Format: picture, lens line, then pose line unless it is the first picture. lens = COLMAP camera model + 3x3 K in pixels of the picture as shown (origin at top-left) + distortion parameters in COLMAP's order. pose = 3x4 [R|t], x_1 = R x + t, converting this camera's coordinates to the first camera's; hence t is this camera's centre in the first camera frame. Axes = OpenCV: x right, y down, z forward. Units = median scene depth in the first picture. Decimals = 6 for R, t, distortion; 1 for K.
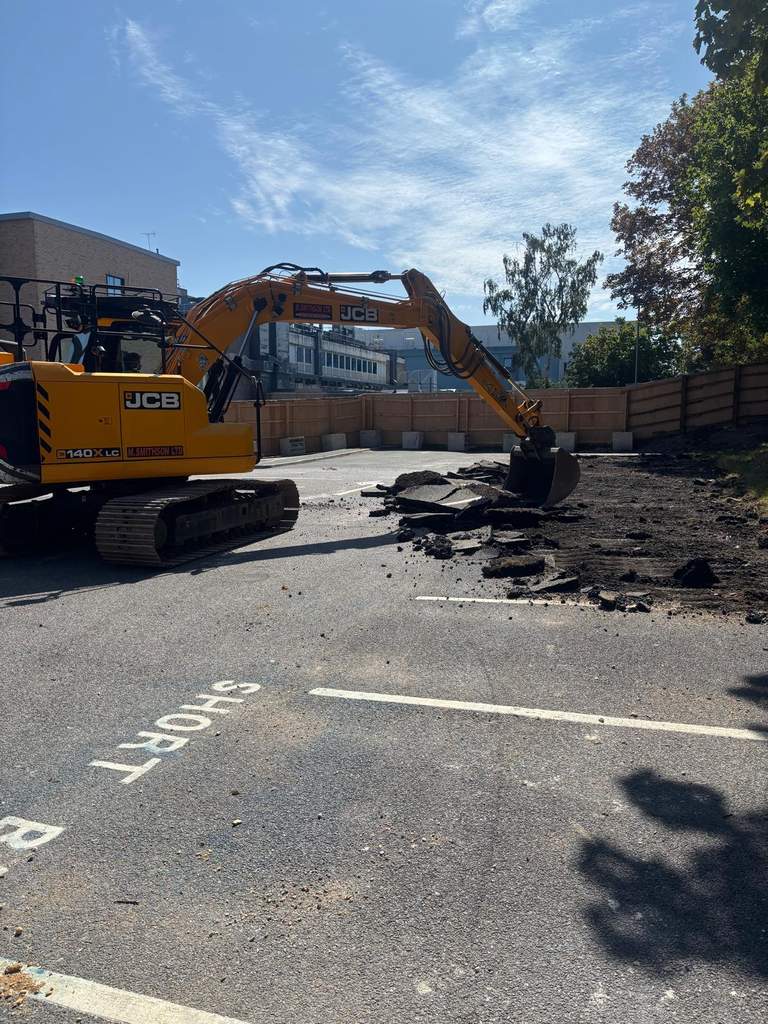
lens RADIAL K [[745.0, 0, 384.0], [0, 745.0, 512.0], [0, 0, 1]] dist [0.029021, -0.002207]
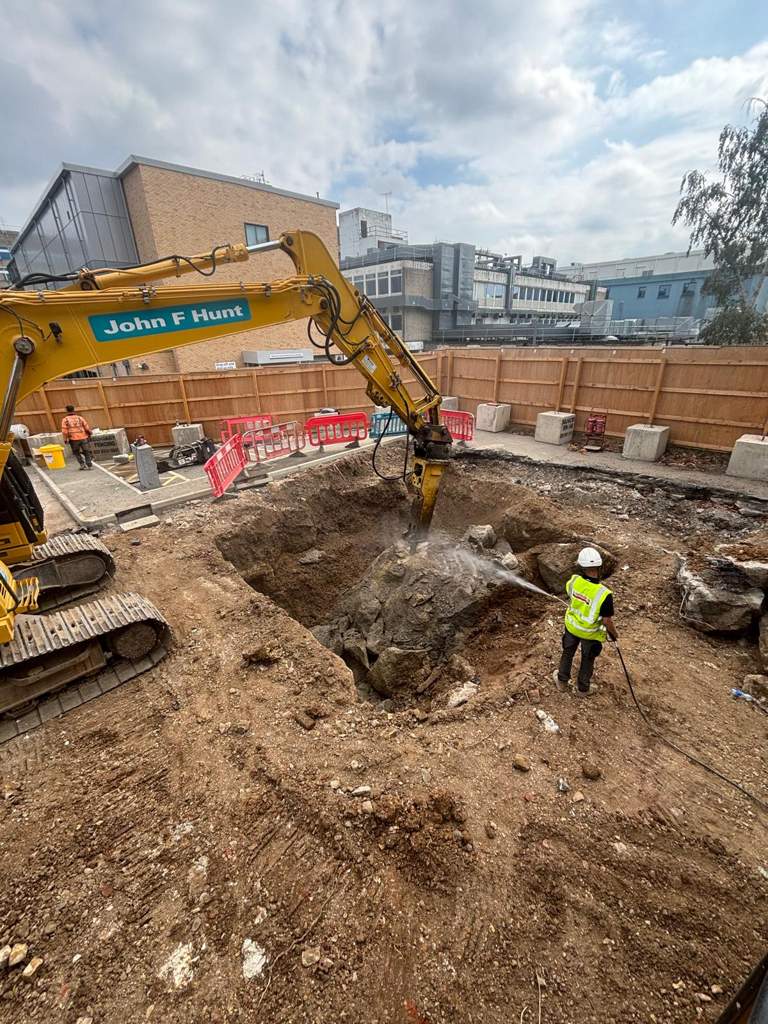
lens RADIAL K [[414.2, 0, 384.0], [0, 414.2, 512.0], [0, 0, 1]] dist [-0.001726, -0.000187]
pose [[0.898023, 0.151671, -0.412979, 0.082725], [-0.031615, 0.958516, 0.283278, -0.081457], [0.438812, -0.241334, 0.865565, 0.396719]]
